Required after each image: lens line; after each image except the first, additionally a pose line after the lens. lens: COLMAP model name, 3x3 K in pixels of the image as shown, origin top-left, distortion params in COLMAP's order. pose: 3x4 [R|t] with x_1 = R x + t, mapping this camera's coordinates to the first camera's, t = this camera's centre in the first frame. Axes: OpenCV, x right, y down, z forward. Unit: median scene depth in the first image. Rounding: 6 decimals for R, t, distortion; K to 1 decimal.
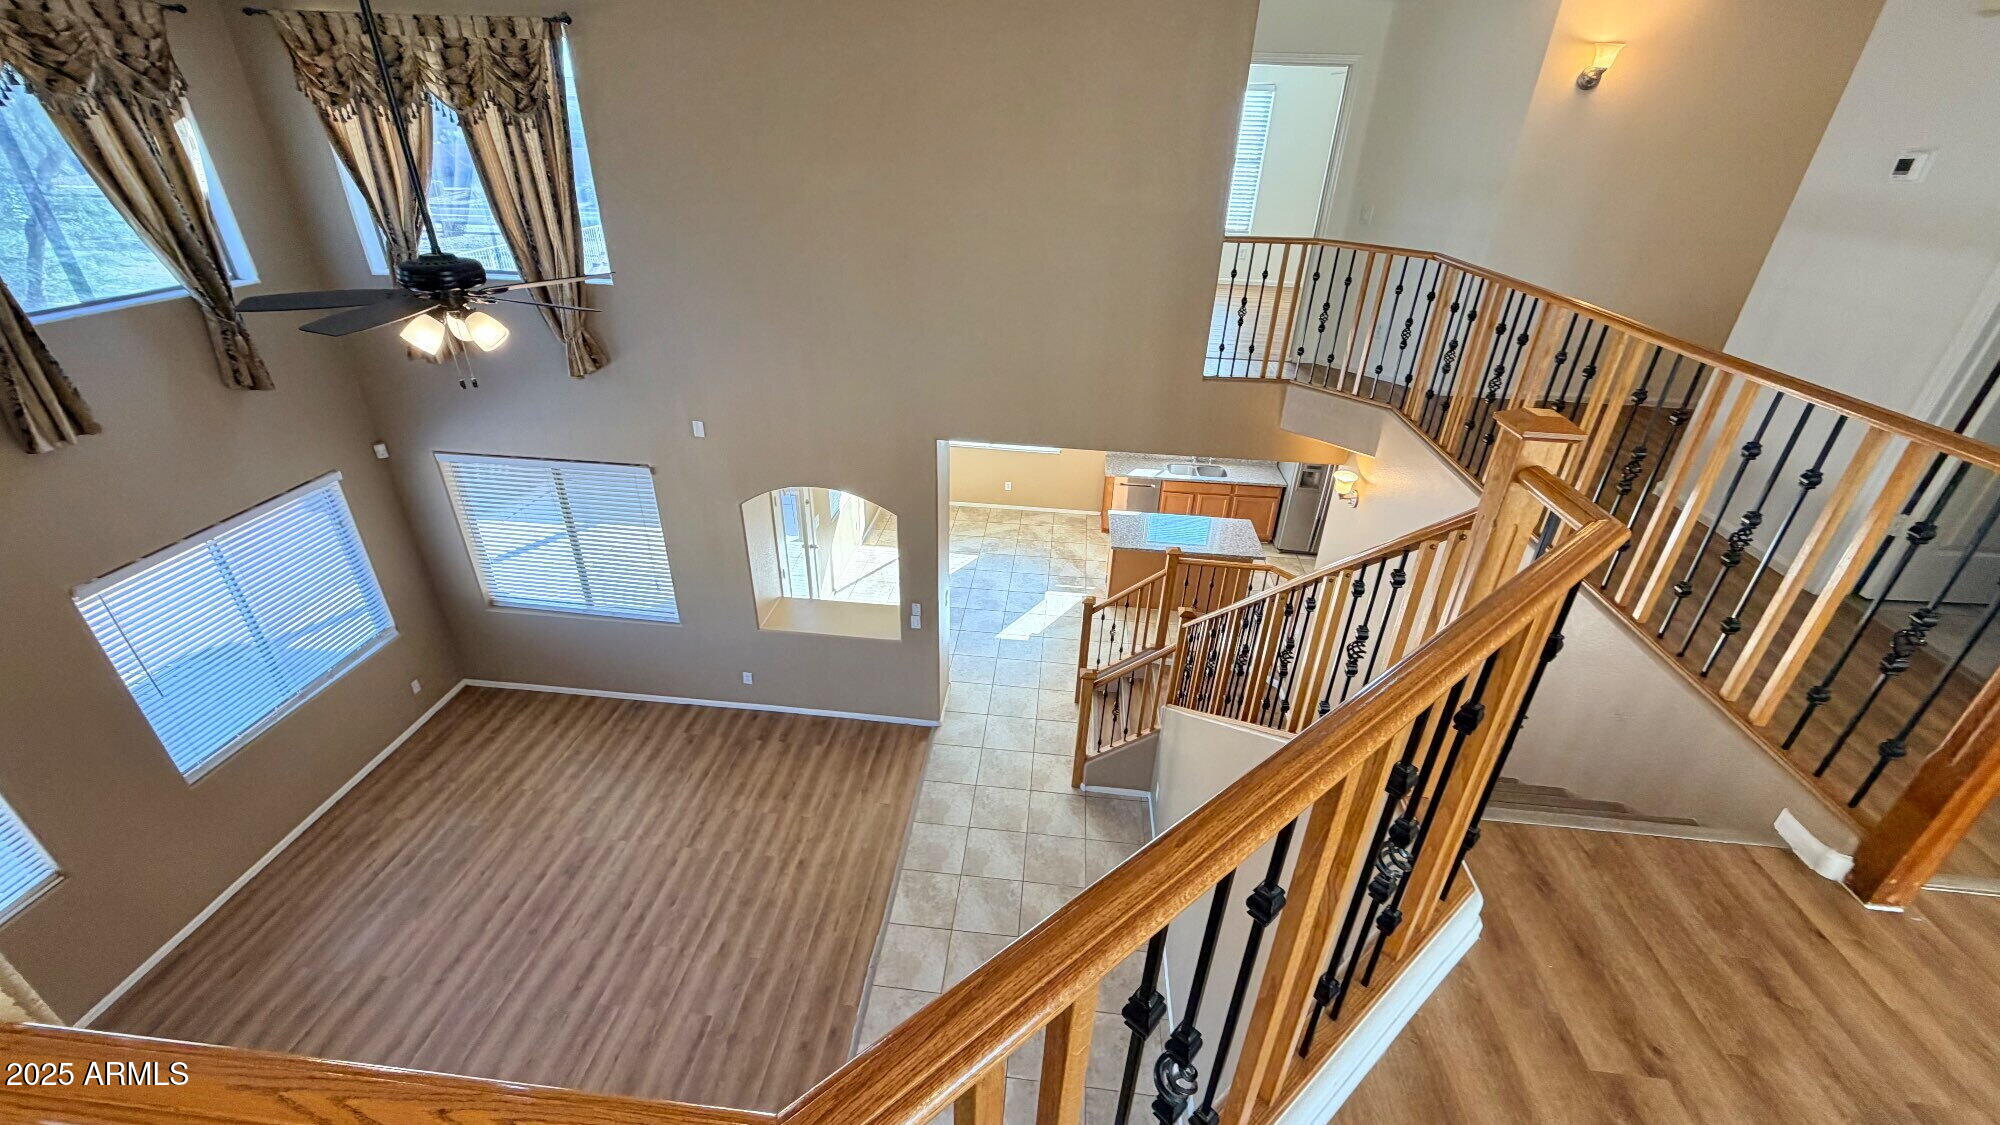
lens RADIAL K [[797.9, 0, 1000.3], [0, 797.9, 557.1], [0, 0, 1]] dist [-0.002125, -0.000005]
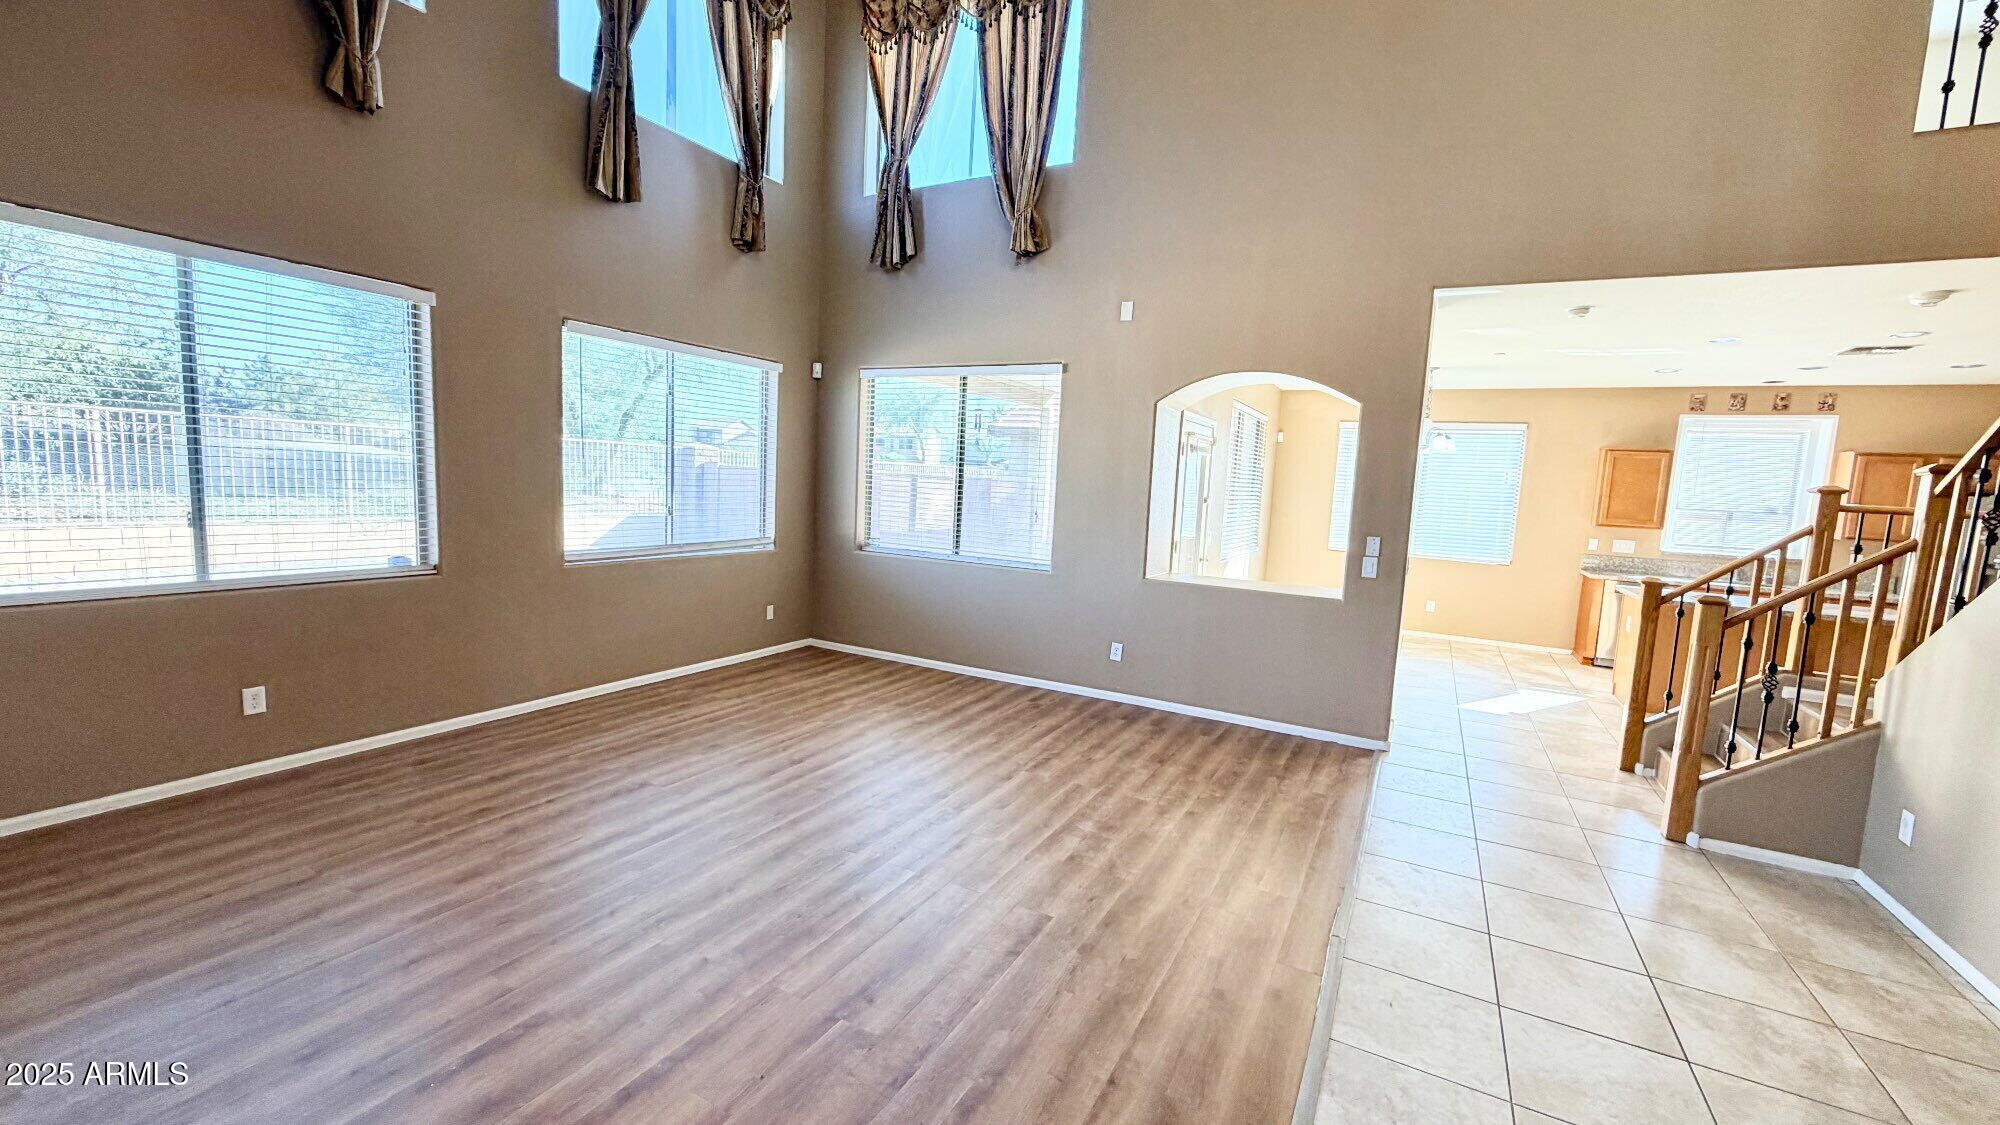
lens RADIAL K [[797.9, 0, 993.3], [0, 797.9, 565.3], [0, 0, 1]] dist [-0.002125, -0.000005]
pose [[0.920028, 0.059029, -0.387382, -0.164545], [-0.208353, 0.910953, -0.356025, 0.478361], [0.331871, 0.408265, 0.850401, 0.331311]]
